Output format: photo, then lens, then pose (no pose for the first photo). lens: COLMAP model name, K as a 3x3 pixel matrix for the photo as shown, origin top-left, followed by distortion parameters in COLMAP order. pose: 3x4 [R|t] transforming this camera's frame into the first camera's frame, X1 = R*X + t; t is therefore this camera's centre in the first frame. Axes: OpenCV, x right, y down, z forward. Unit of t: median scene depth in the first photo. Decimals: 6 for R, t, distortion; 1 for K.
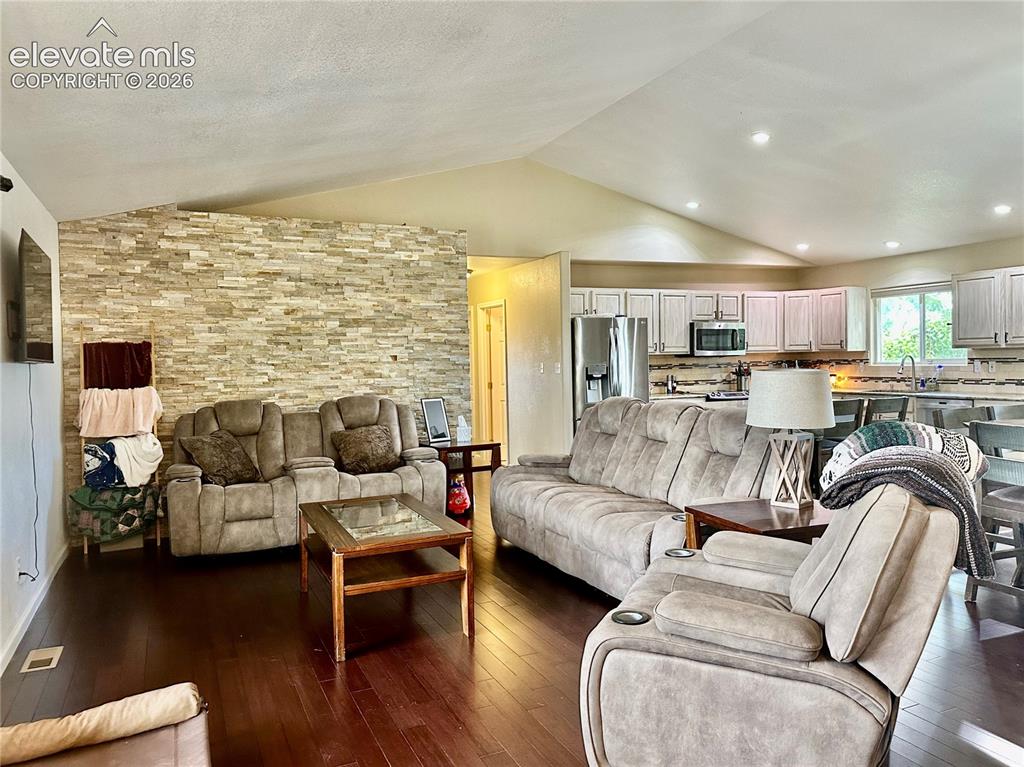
lens RADIAL K [[761.4, 0, 512.0], [0, 761.4, 383.5], [0, 0, 1]] dist [0.070608, -0.090693]
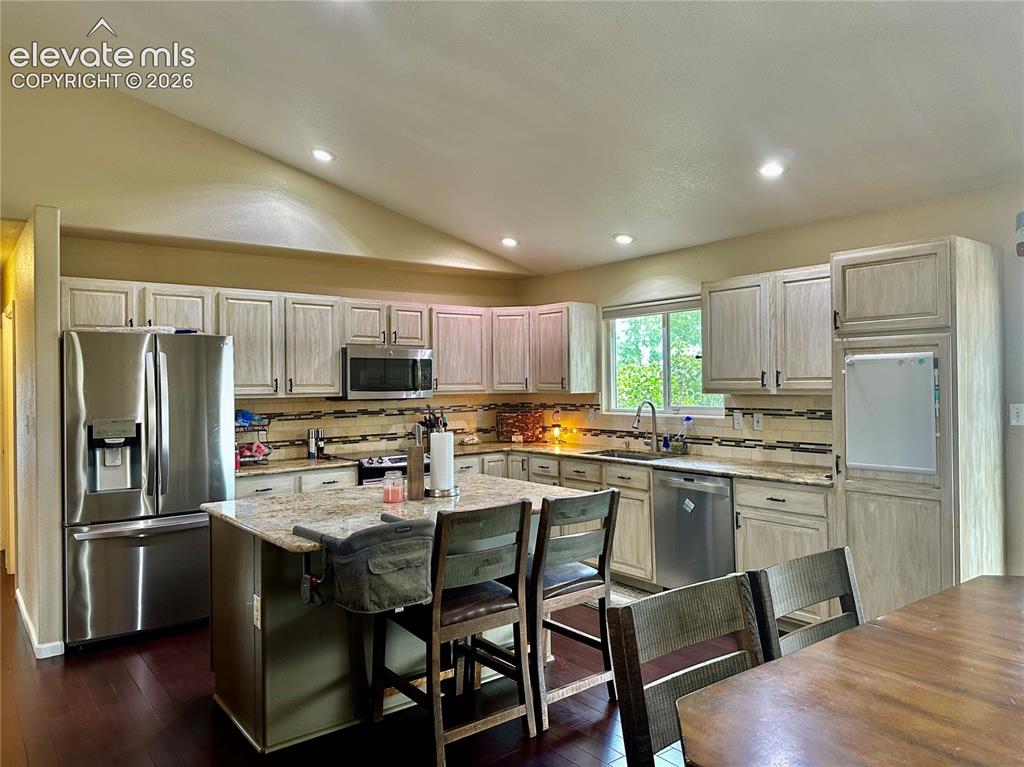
lens RADIAL K [[718.7, 0, 512.0], [0, 718.7, 383.5], [0, 0, 1]] dist [0.210402, -0.416892]
pose [[0.971922, 0.006969, 0.235202, 0.230026], [0.001314, 0.999385, -0.035040, -0.028063], [-0.235301, 0.034365, 0.971315, 0.375081]]
